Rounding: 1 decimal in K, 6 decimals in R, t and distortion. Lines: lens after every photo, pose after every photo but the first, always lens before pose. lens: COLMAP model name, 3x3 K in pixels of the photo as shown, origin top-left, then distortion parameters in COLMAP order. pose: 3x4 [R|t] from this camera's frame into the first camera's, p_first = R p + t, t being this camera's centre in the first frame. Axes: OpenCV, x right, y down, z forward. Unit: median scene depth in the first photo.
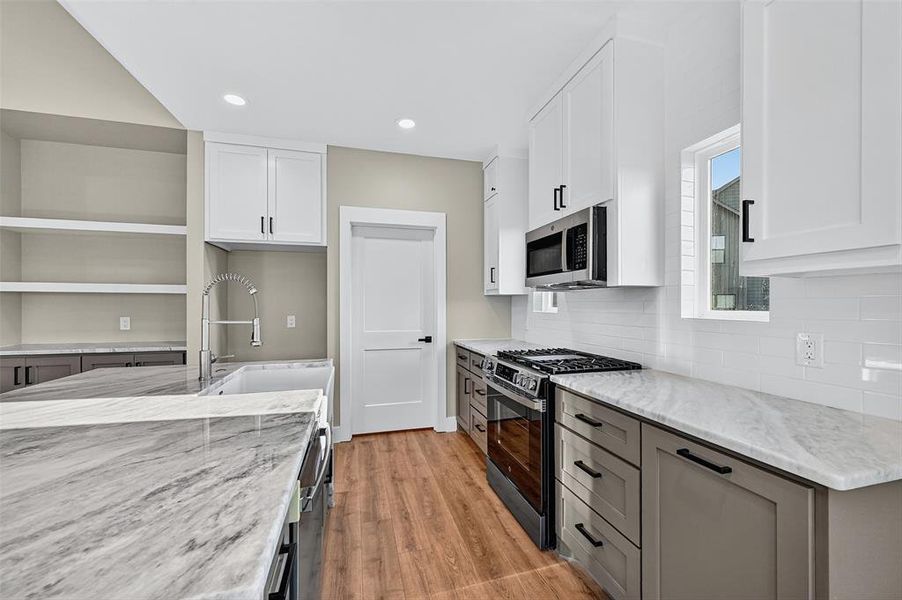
lens RADIAL K [[357.4, 0, 451.6], [0, 357.4, 305.0], [0, 0, 1]] dist [-0.001306, -0.000213]
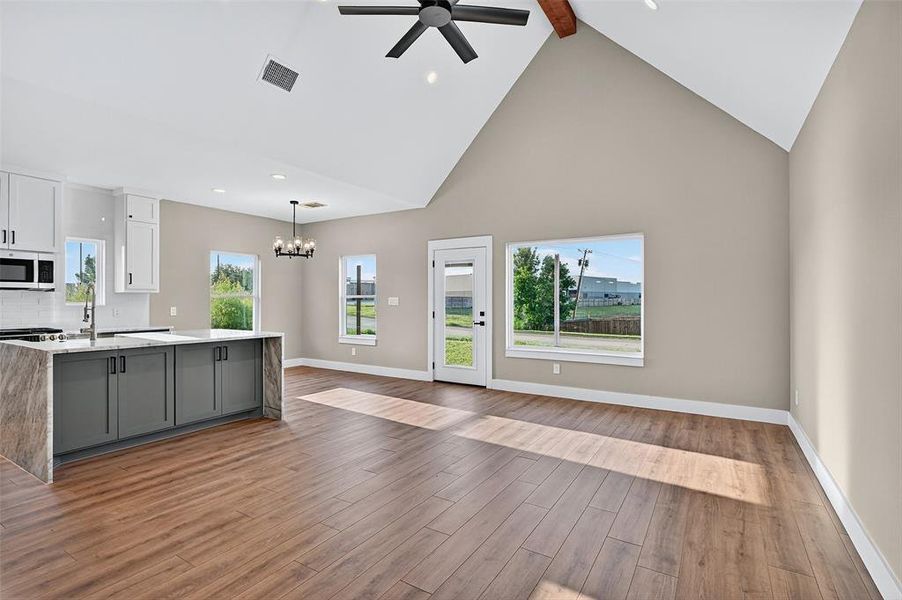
lens RADIAL K [[445.5, 0, 451.0], [0, 445.5, 300.0], [0, 0, 1]] dist [-0.000985, -0.000109]
pose [[-0.668319, -0.000898, 0.743875, -2.231354], [0.001270, 0.999996, 0.002349, -0.003930], [-0.743874, 0.002514, -0.668315, 0.713382]]
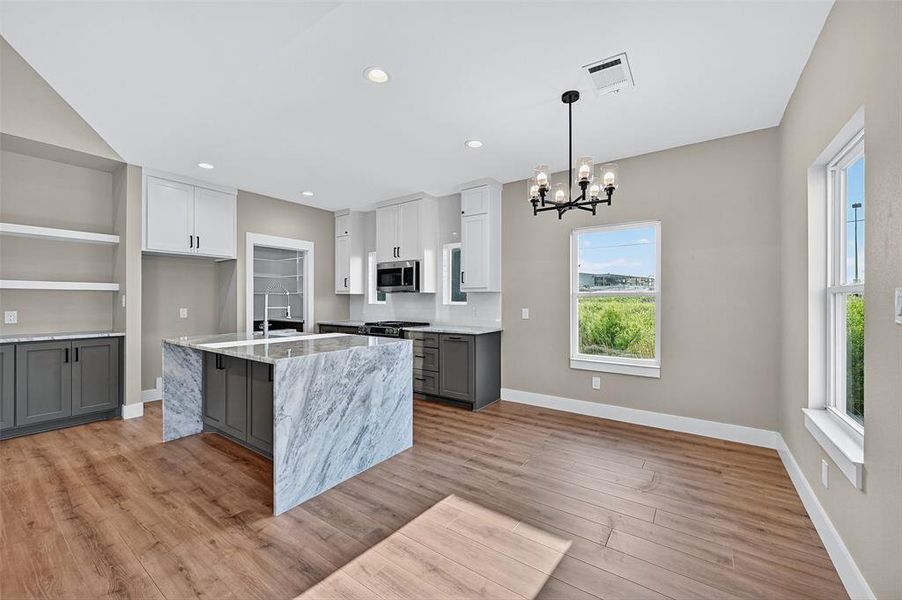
lens RADIAL K [[353.2, 0, 451.0], [0, 353.2, 300.0], [0, 0, 1]] dist [0.000258, 0.000046]
pose [[0.773101, 0.000306, 0.634282, -0.706814], [0.000528, 0.999999, -0.001125, 0.002795], [-0.634282, 0.001204, 0.773101, -0.781408]]
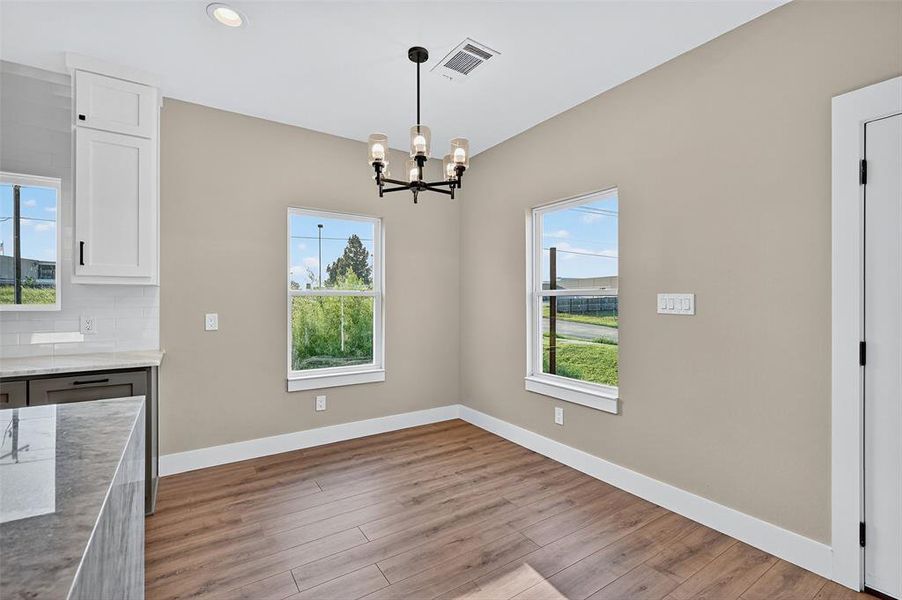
lens RADIAL K [[405.4, 0, 451.0], [0, 405.4, 300.0], [0, 0, 1]] dist [0.001773, 0.000226]
pose [[-0.308615, -0.002219, 0.951184, -0.733142], [0.001159, 0.999996, 0.002709, -0.001951], [-0.951186, 0.001938, -0.308611, -0.059937]]
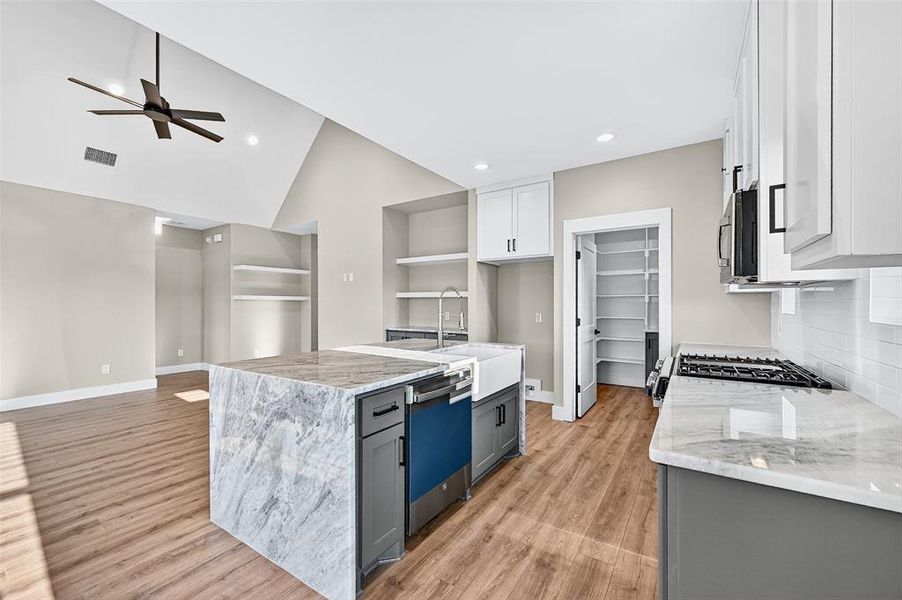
lens RADIAL K [[363.5, 0, 452.6], [0, 363.5, 304.6], [0, 0, 1]] dist [-0.001369, -0.000218]
pose [[0.658812, -0.000358, -0.752308, 0.422178], [0.000509, 1.000000, -0.000030, -0.000081], [0.752308, -0.000364, 0.658812, -0.080375]]
